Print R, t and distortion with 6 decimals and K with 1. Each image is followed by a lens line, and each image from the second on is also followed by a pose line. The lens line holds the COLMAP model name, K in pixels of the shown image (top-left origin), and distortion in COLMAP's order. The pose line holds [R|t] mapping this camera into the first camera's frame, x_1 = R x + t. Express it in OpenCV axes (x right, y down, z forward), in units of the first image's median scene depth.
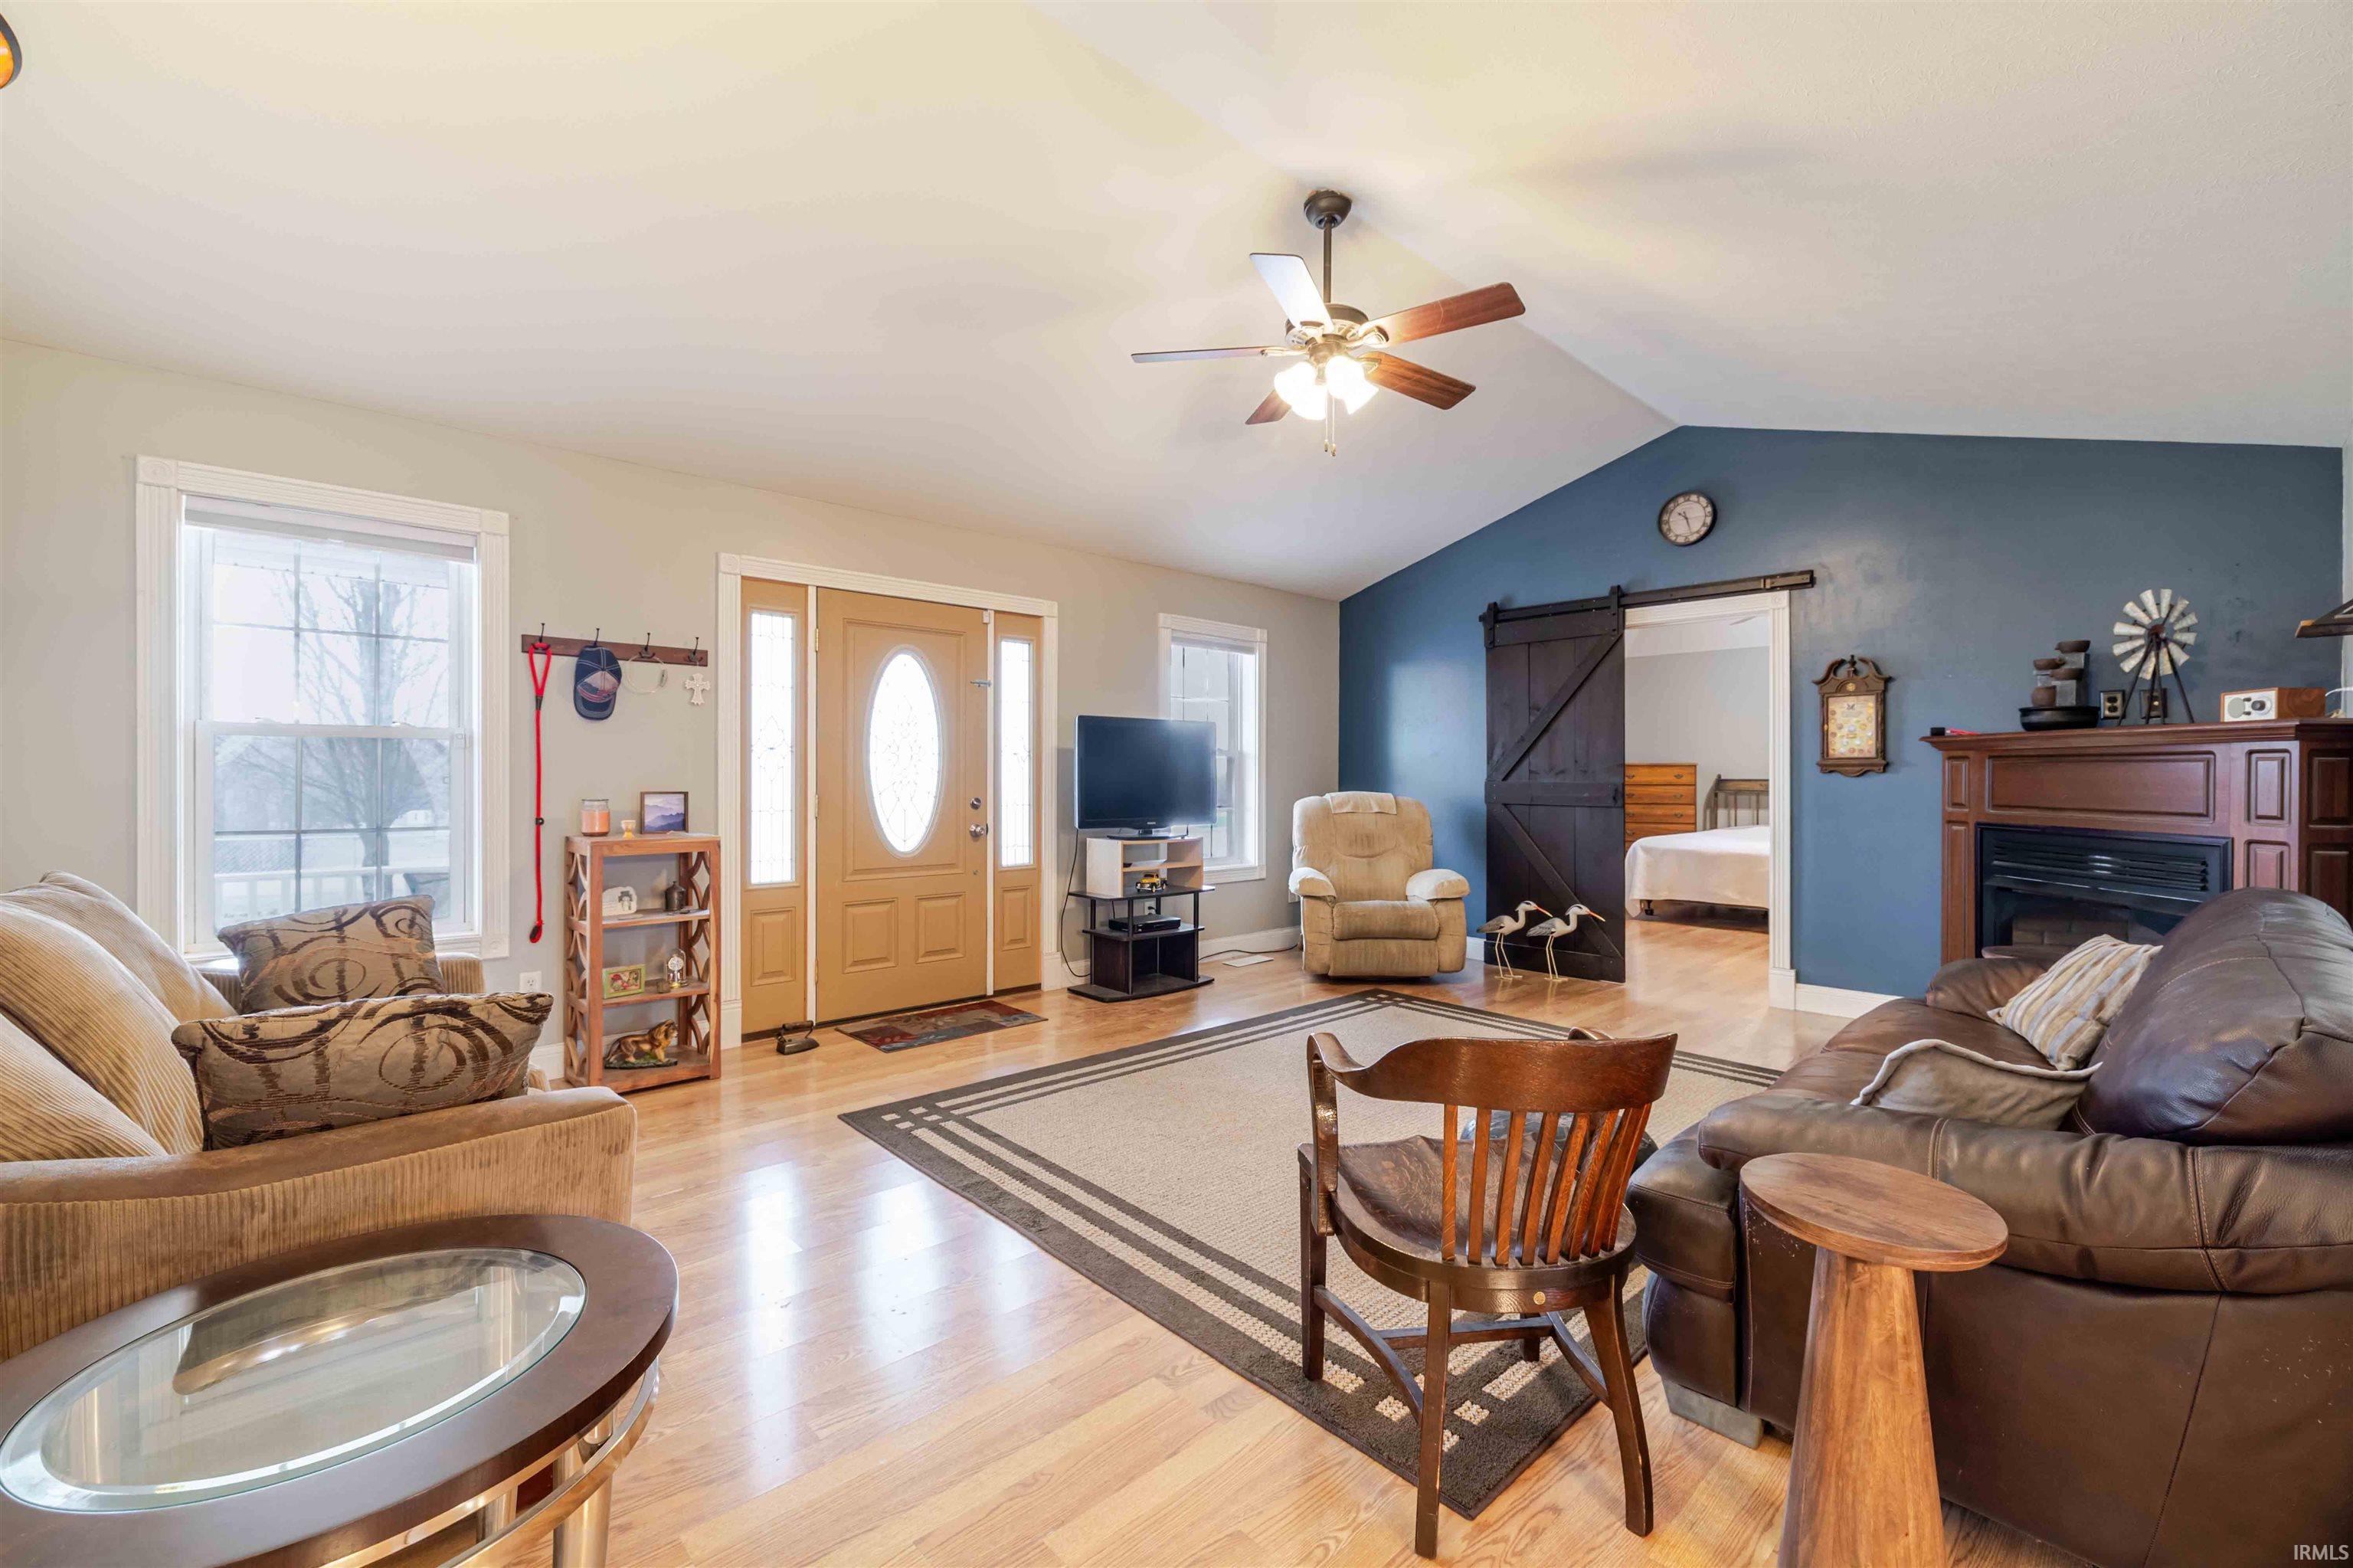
lens RADIAL K [[989.9, 0, 1175.0], [0, 989.9, 780.3], [0, 0, 1]] dist [-0.000258, 0.000072]
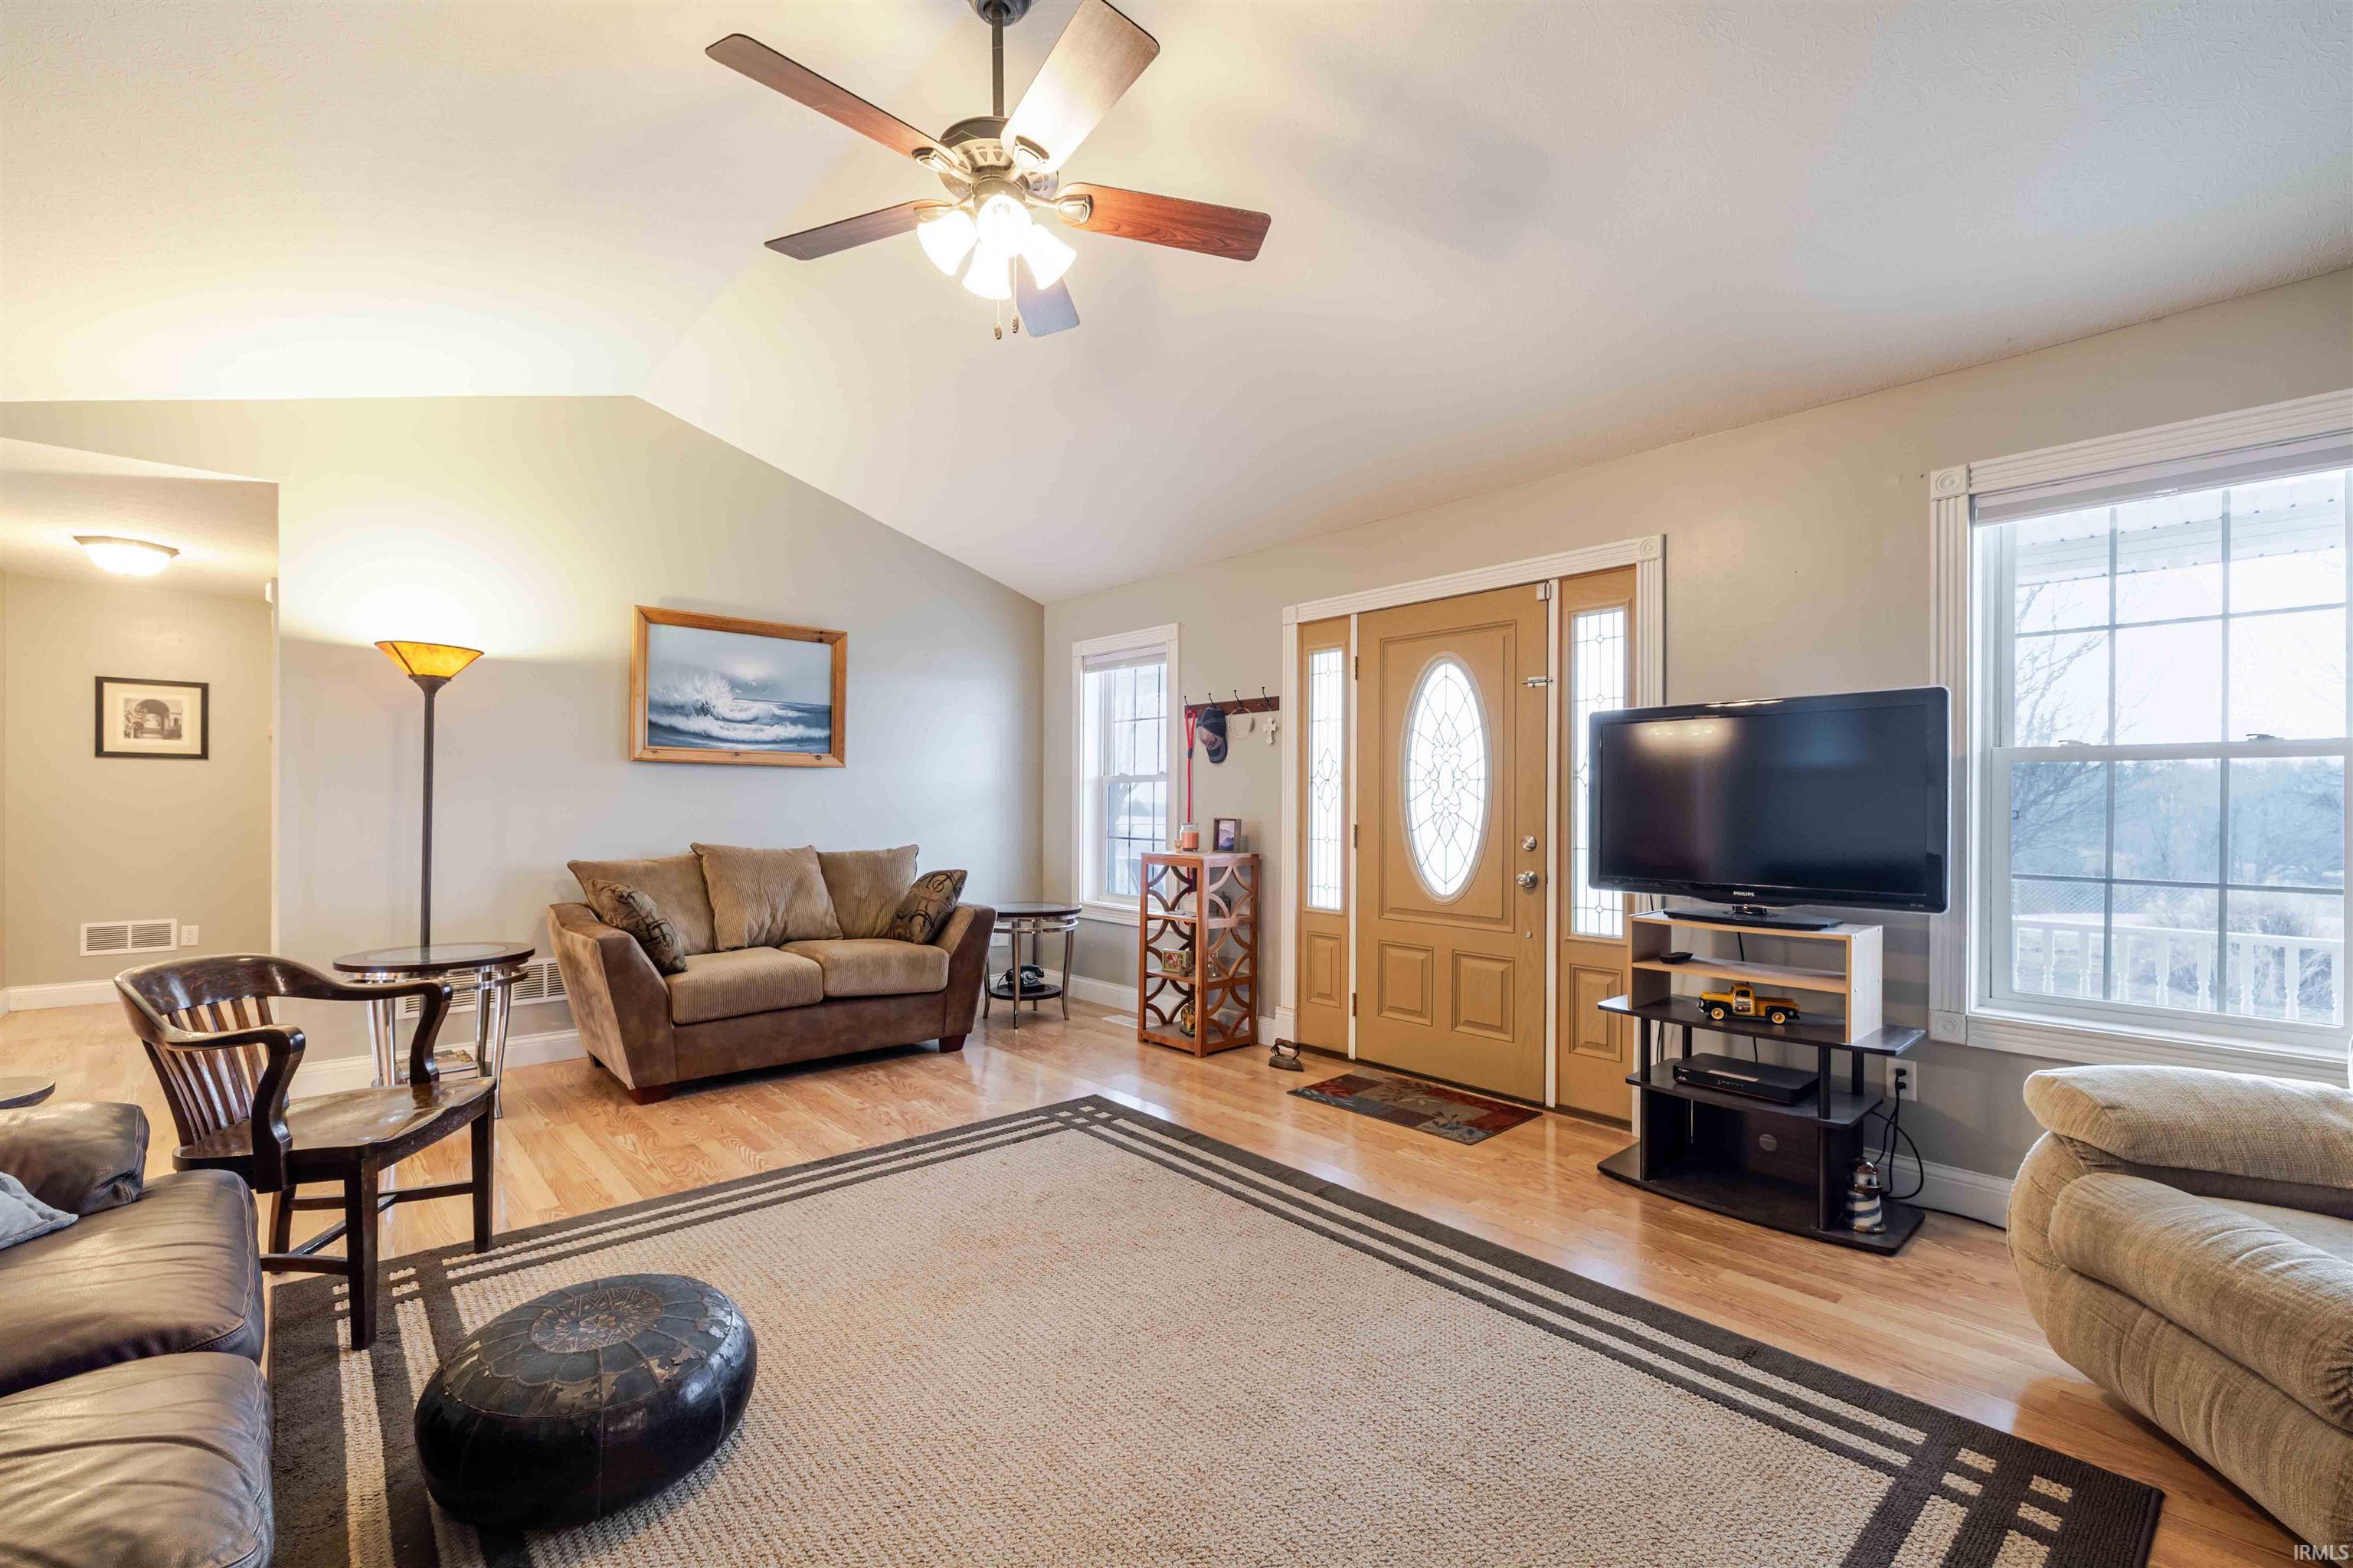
lens RADIAL K [[989.2, 0, 1178.7], [0, 989.2, 817.3], [0, 0, 1]] dist [-0.000208, 0.000010]
pose [[-0.014251, 0.008596, -0.999861, 0.603217], [-0.011364, 0.999897, 0.008758, -0.000360], [0.999834, 0.011487, -0.014152, 0.812662]]
